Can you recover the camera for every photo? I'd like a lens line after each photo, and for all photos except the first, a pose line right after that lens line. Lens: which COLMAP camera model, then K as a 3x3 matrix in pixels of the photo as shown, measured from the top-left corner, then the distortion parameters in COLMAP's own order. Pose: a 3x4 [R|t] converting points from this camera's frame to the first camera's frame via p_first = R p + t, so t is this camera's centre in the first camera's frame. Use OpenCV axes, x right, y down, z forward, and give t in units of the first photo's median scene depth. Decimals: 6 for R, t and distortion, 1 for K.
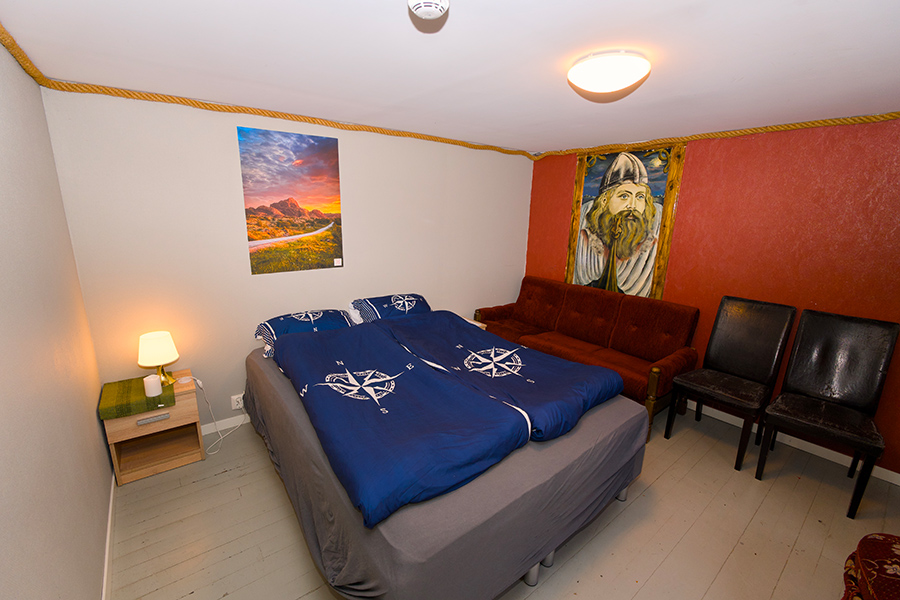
lens RADIAL K [[381.3, 0, 449.5], [0, 381.3, 302.5], [0, 0, 1]] dist [-0.016669, -0.001166]
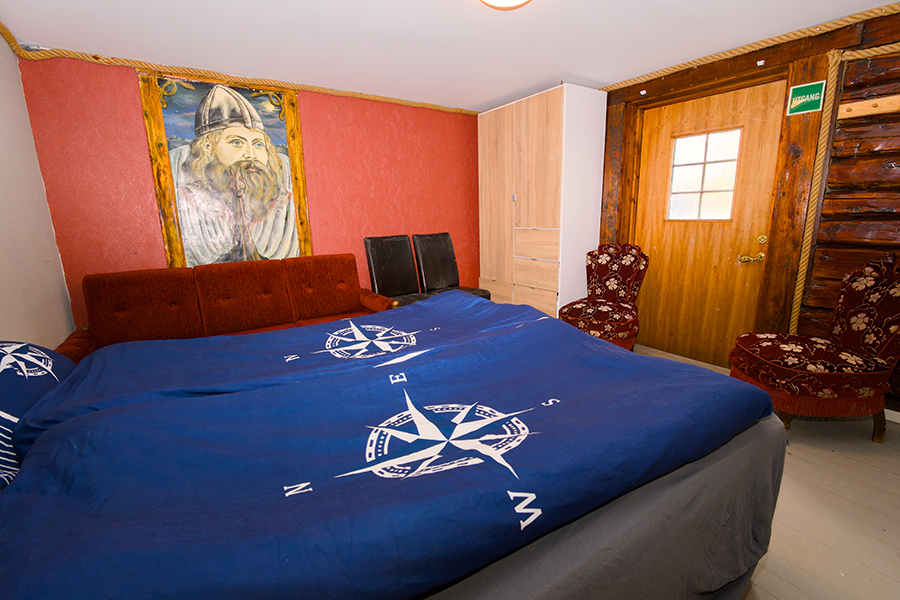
lens RADIAL K [[381.3, 0, 451.6], [0, 381.3, 298.3], [0, 0, 1]] dist [-0.016669, -0.001166]
pose [[0.072271, -0.237544, 0.968685, -0.368313], [0.264124, 0.941108, 0.211076, -0.016282], [-0.961777, 0.240598, 0.130756, 0.534616]]
